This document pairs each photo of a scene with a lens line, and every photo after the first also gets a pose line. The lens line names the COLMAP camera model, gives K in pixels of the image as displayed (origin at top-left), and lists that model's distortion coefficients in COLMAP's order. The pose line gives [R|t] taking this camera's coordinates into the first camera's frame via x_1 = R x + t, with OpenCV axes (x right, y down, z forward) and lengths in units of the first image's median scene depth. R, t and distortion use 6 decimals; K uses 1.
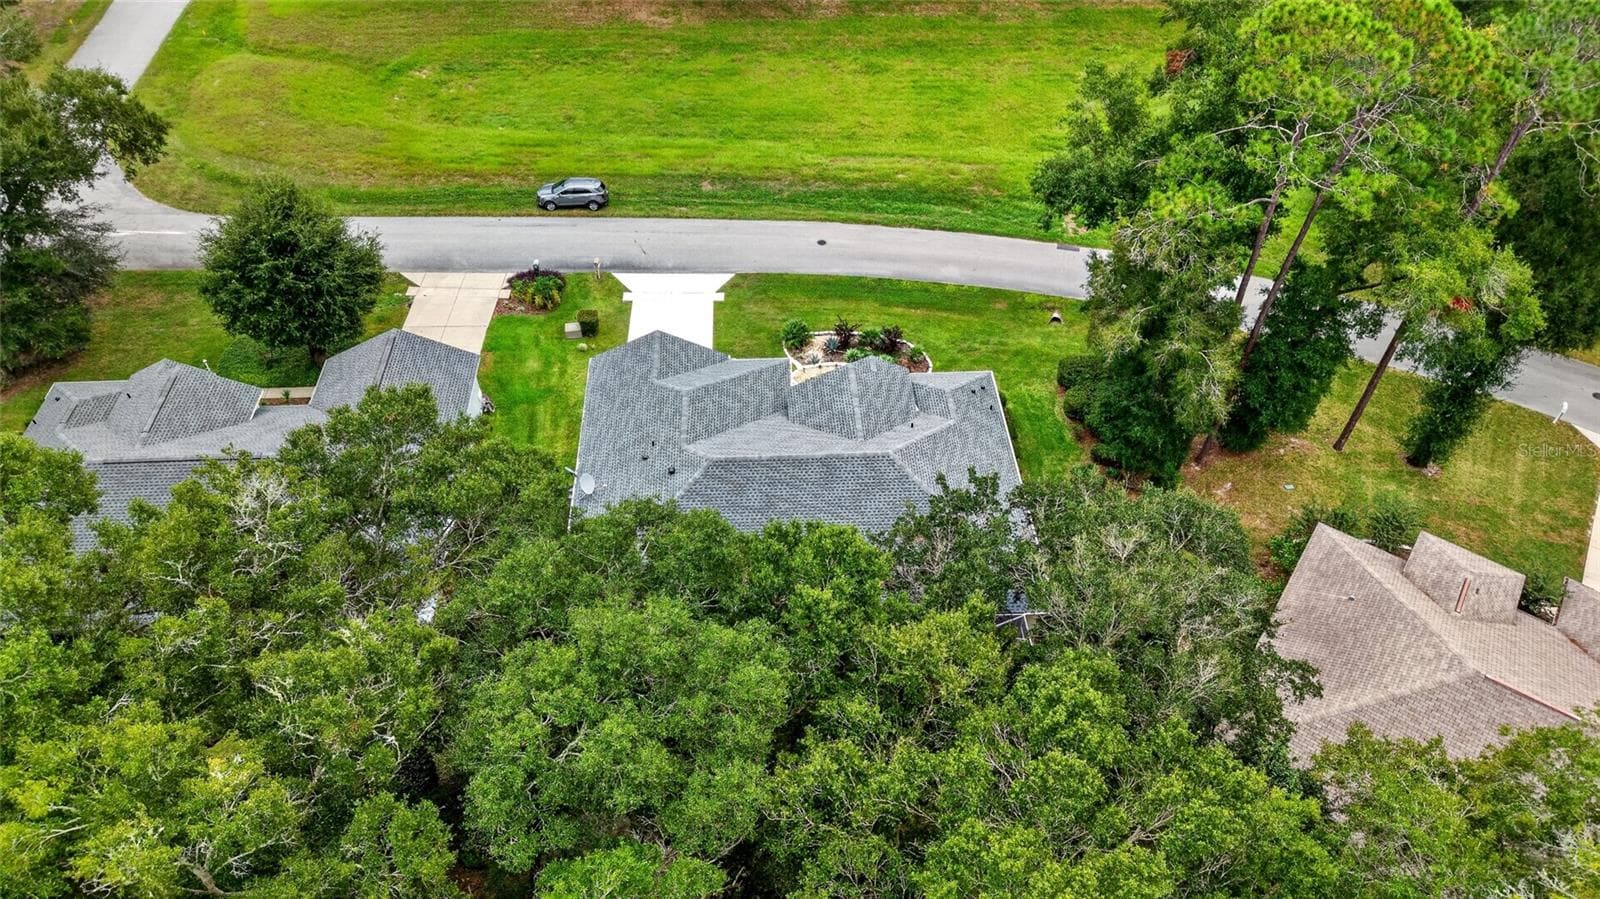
lens RADIAL K [[1065.4, 0, 805.1], [0, 1065.4, 453.1], [0, 0, 1]] dist [0.053126, -0.101848]
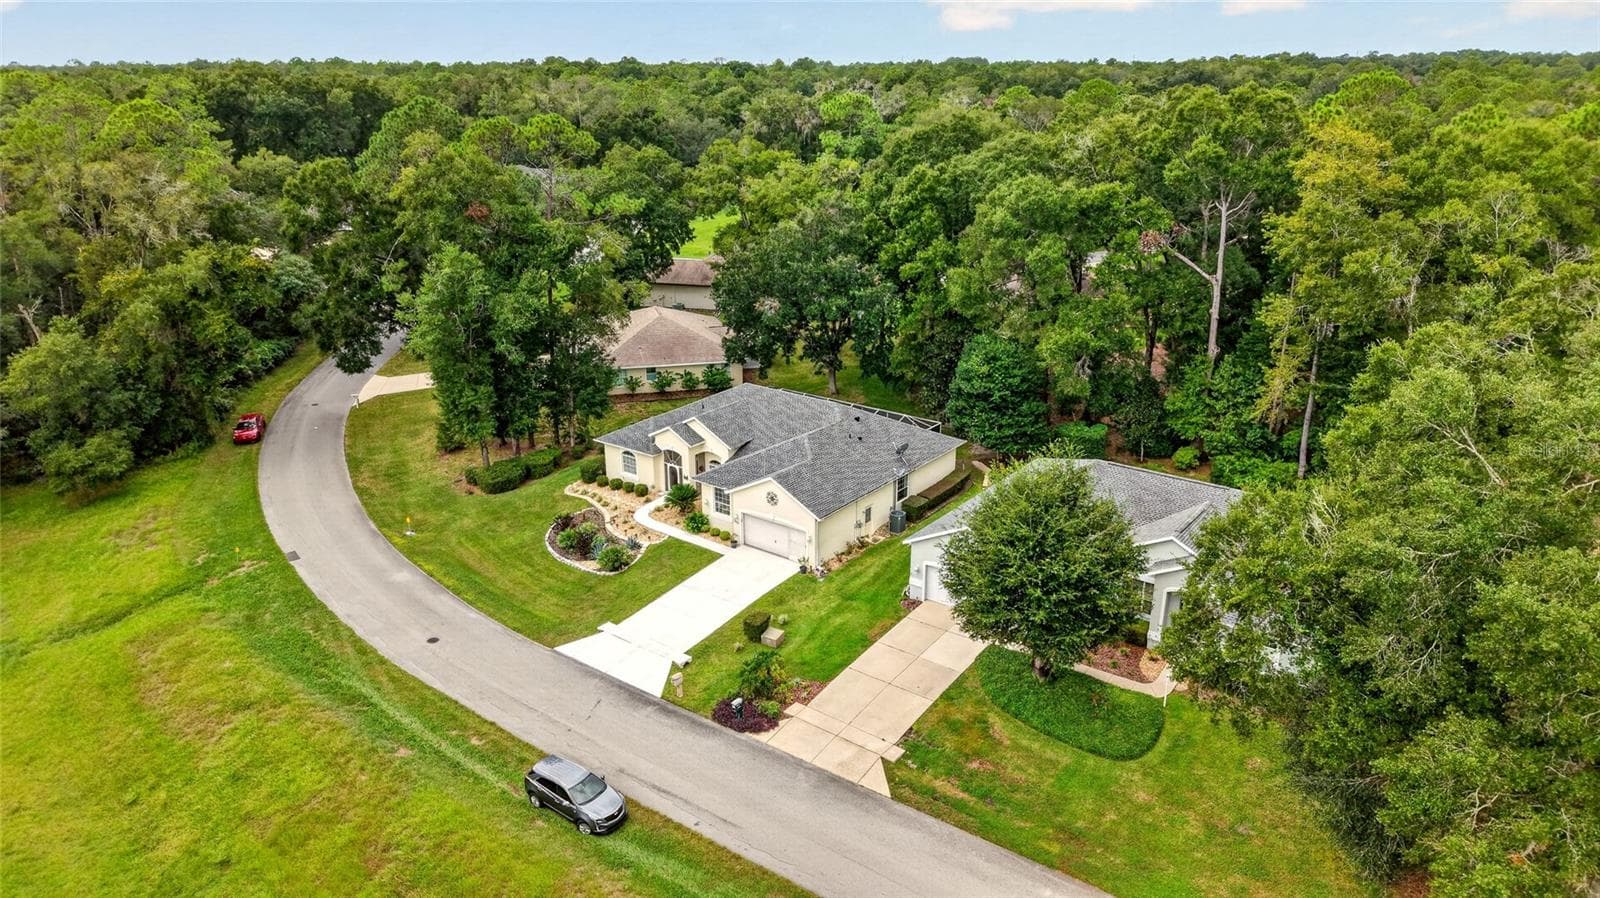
lens RADIAL K [[1065.4, 0, 805.1], [0, 1065.4, 452.6], [0, 0, 1]] dist [0.053126, -0.101848]
pose [[-0.766795, -0.233870, 0.597771, -0.649464], [0.449889, 0.468441, 0.760370, -0.753204], [-0.457849, 0.851979, -0.253983, 0.956811]]
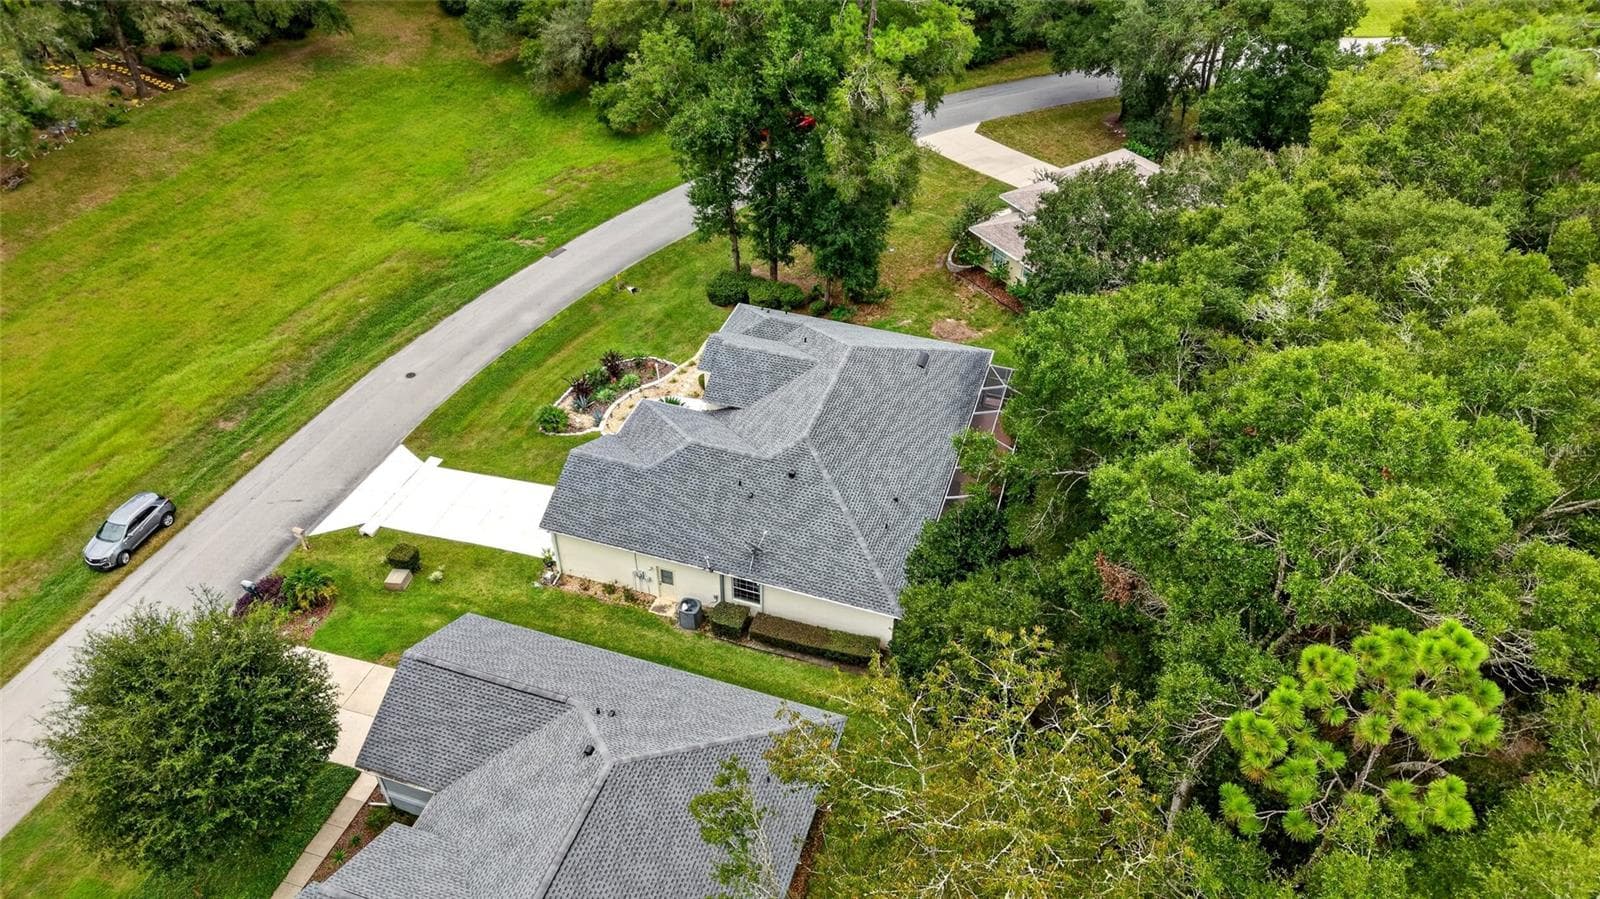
lens RADIAL K [[1065.4, 0, 805.1], [0, 1065.4, 453.1], [0, 0, 1]] dist [0.053126, -0.101848]
pose [[0.364548, -0.611341, 0.702400, -0.547638], [0.662694, 0.700240, 0.265520, -0.170881], [-0.654172, 0.368682, 0.660403, 0.196330]]
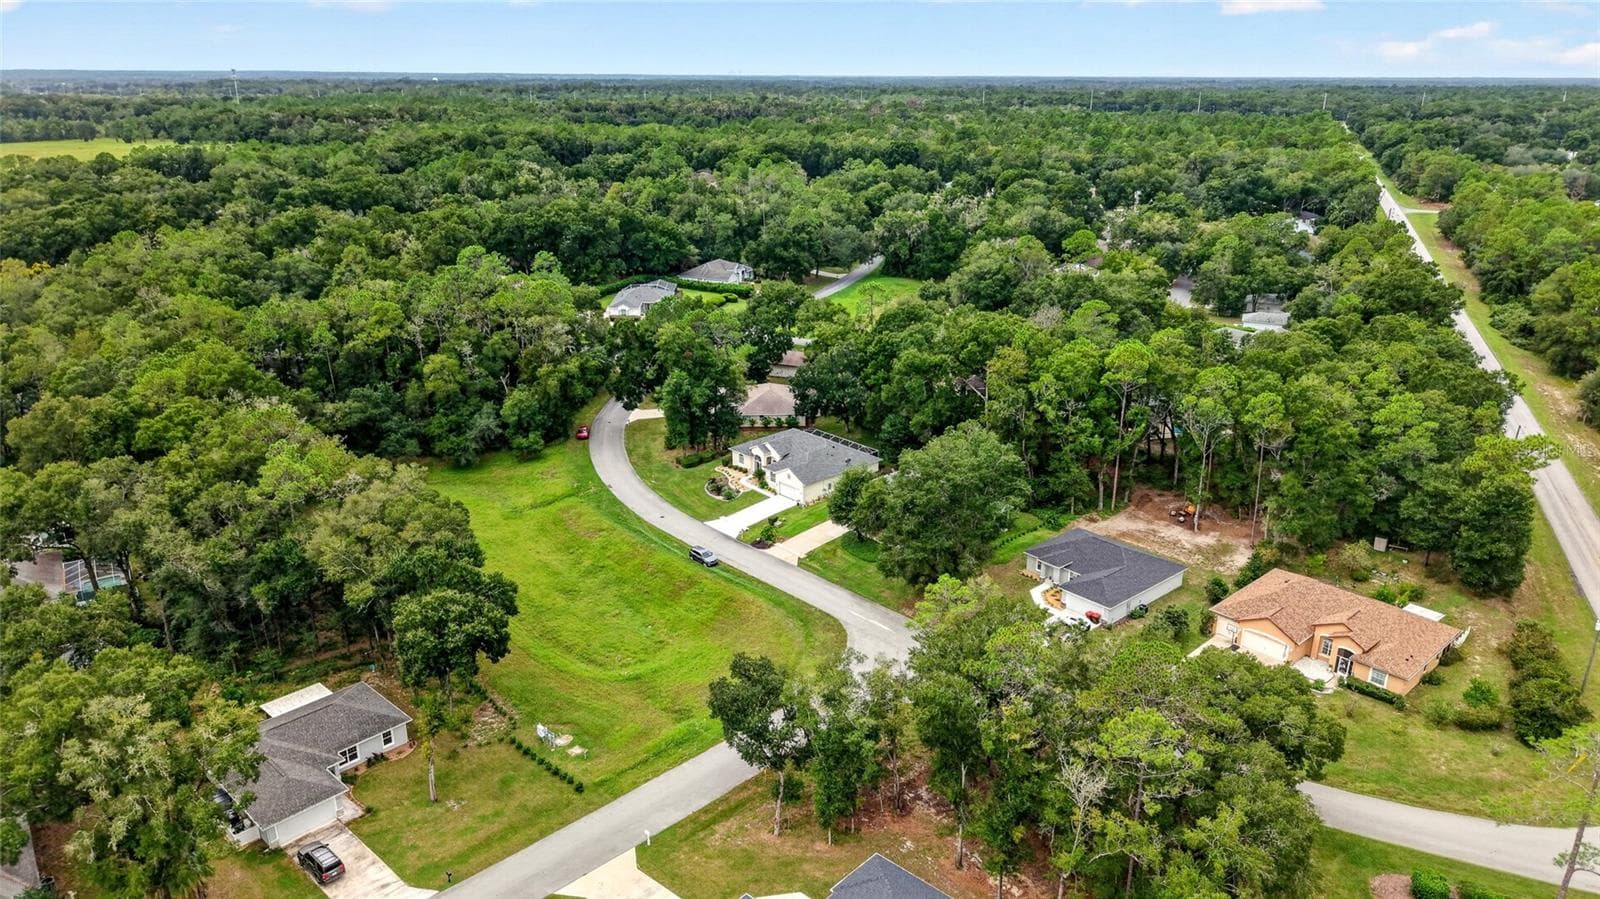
lens RADIAL K [[1065.4, 0, 805.1], [0, 1065.4, 453.1], [0, 0, 1]] dist [0.053126, -0.101848]
pose [[-0.632784, -0.279189, 0.722245, -1.781386], [0.543834, 0.503731, 0.671193, -1.627841], [-0.551207, 0.817501, -0.166921, 1.101232]]
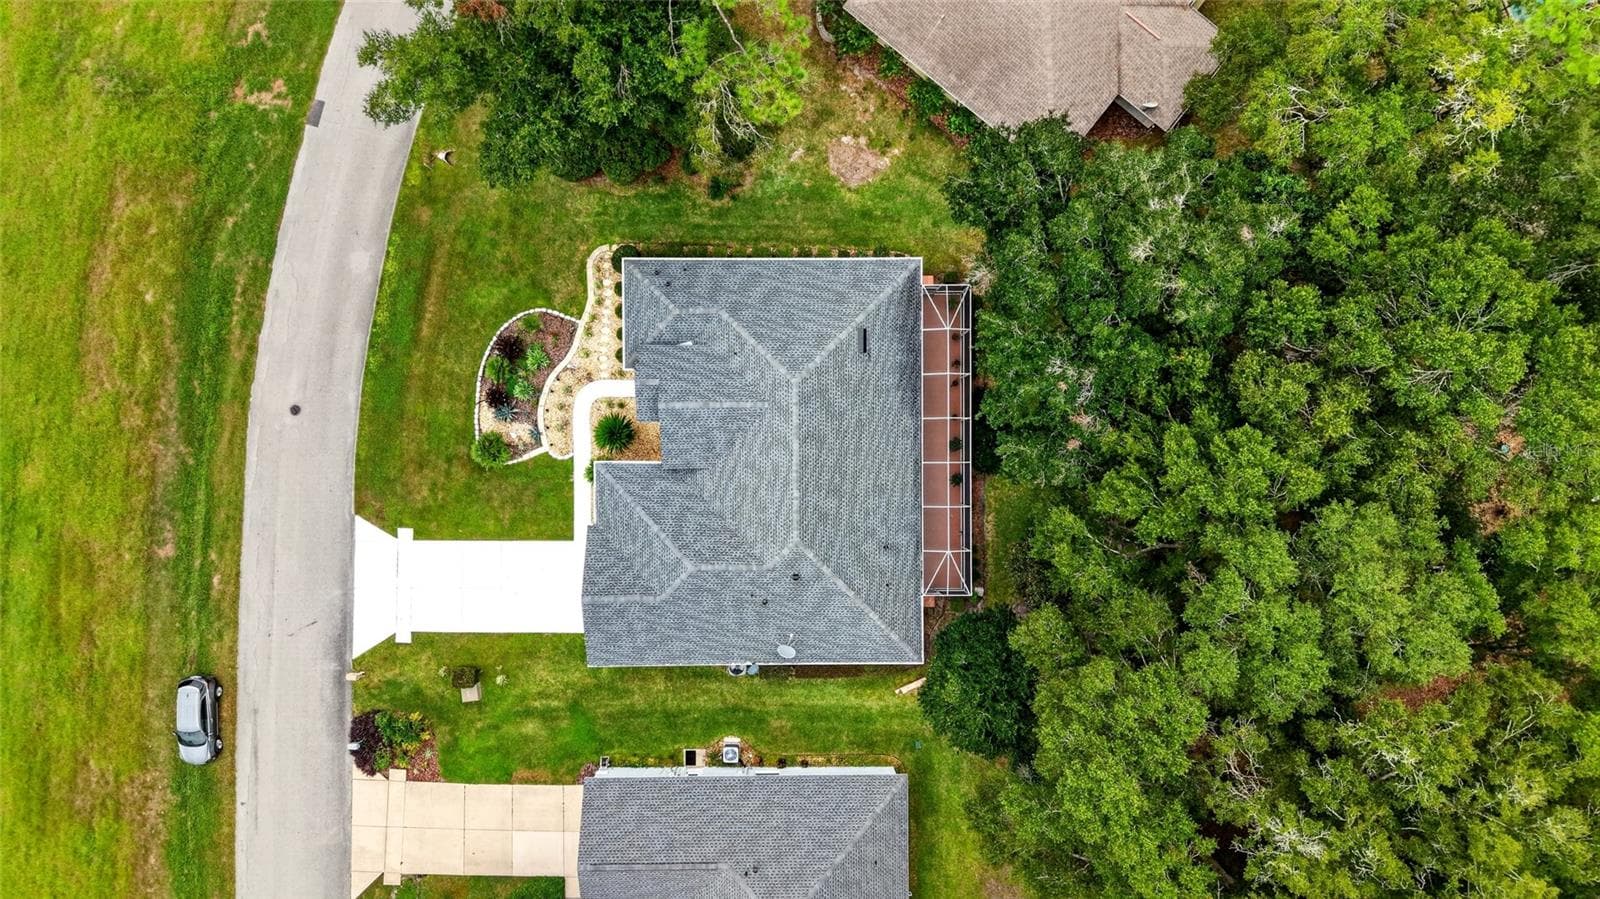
lens RADIAL K [[1065.4, 0, 805.1], [0, 1065.4, 453.1], [0, 0, 1]] dist [0.053126, -0.101848]
pose [[0.052258, -0.998516, -0.015340, 0.015784], [0.707226, 0.026159, 0.706503, -0.502912], [-0.705053, -0.047769, 0.707543, 0.135496]]
